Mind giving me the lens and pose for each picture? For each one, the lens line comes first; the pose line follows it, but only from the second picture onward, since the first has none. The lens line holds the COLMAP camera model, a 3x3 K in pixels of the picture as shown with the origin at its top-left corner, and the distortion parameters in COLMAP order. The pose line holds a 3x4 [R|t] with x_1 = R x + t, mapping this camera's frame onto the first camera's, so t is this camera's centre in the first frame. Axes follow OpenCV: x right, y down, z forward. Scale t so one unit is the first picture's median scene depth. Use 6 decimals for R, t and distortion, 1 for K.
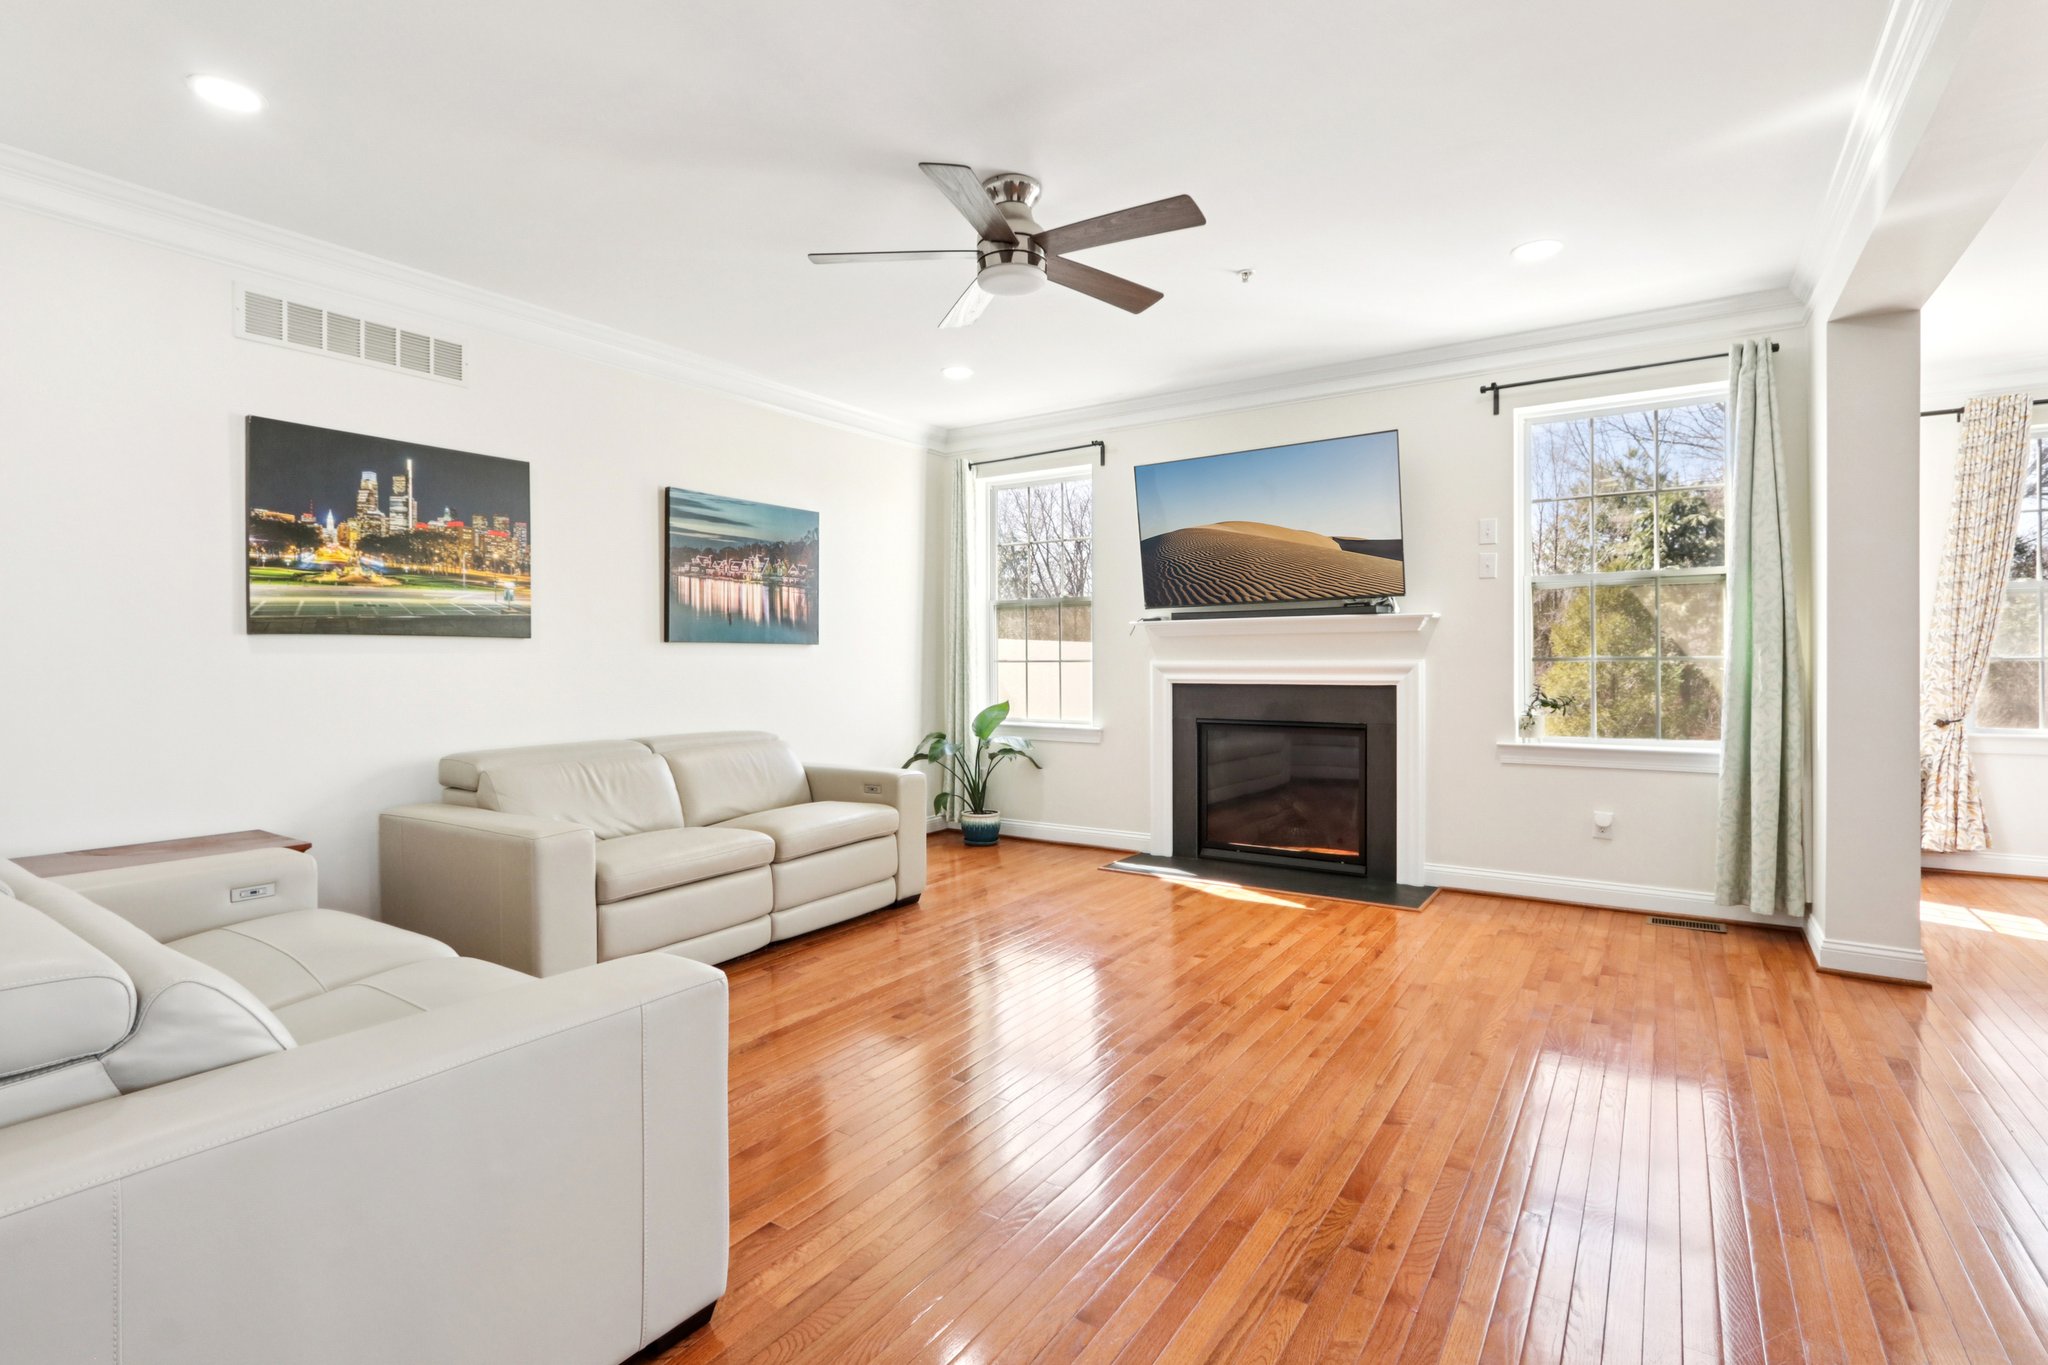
lens RADIAL K [[950.5, 0, 1004.4], [0, 950.5, 671.1], [0, 0, 1]] dist [-0.017267, 0.002968]
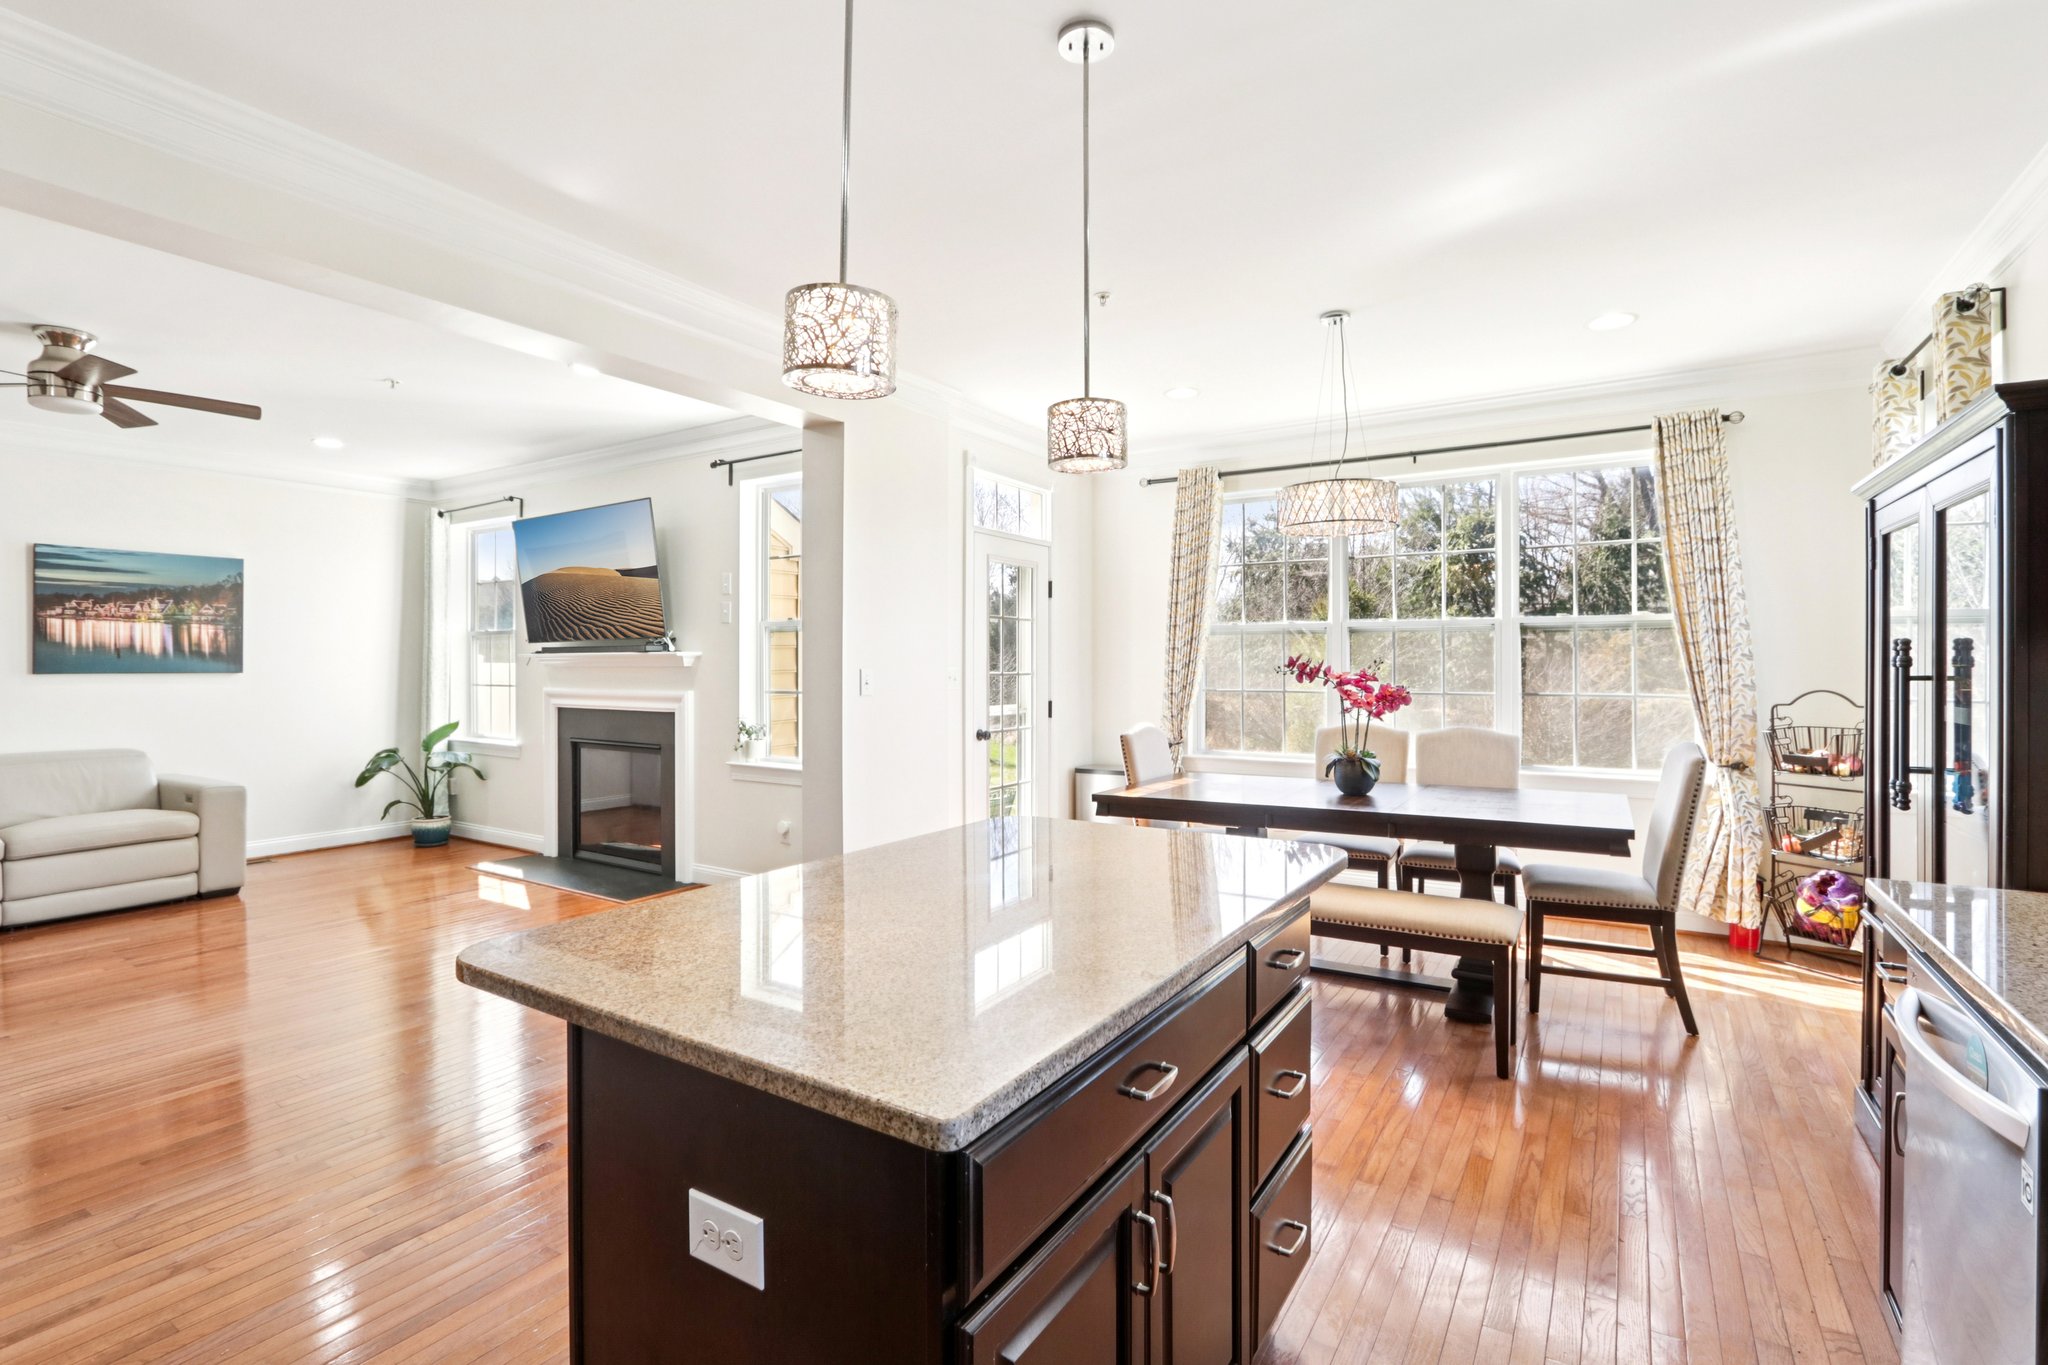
lens RADIAL K [[950.5, 0, 1030.6], [0, 950.5, 661.9], [0, 0, 1]] dist [-0.017267, 0.002968]
pose [[0.999868, 0.004205, 0.015695, 0.836989], [-0.004042, 0.999938, -0.010384, -0.037090], [-0.015738, 0.010320, 0.999823, -0.184320]]
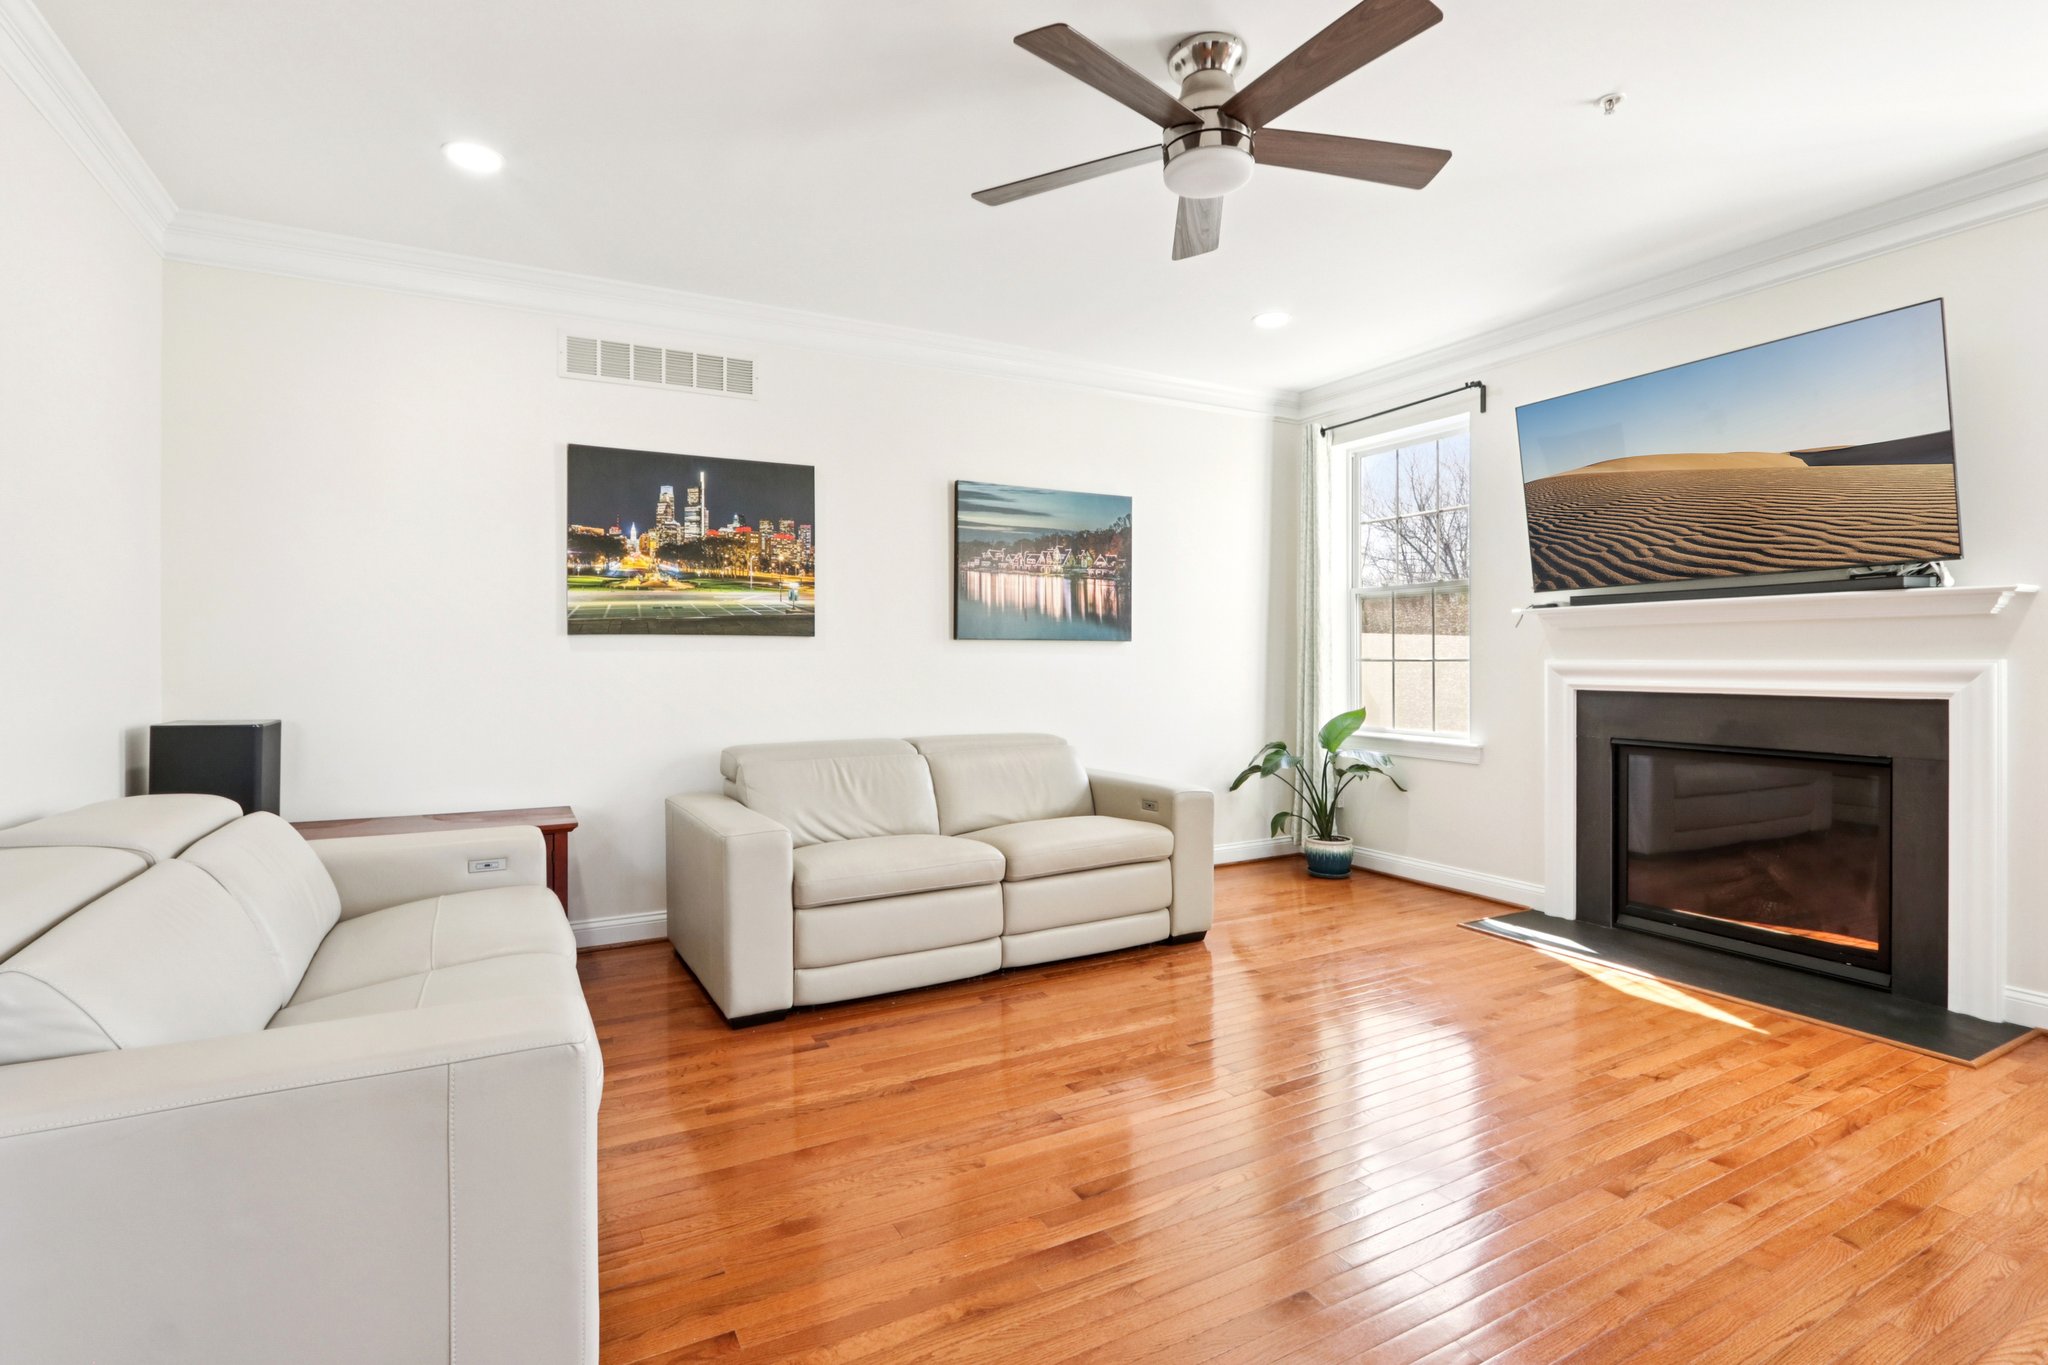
lens RADIAL K [[950.5, 0, 1028.3], [0, 950.5, 663.8], [0, 0, 1]] dist [-0.017267, 0.002968]
pose [[0.889982, 0.004666, -0.455972, 0.149964], [-0.007132, 0.999968, -0.003688, -0.002427], [0.455940, 0.006534, 0.889986, 0.155536]]
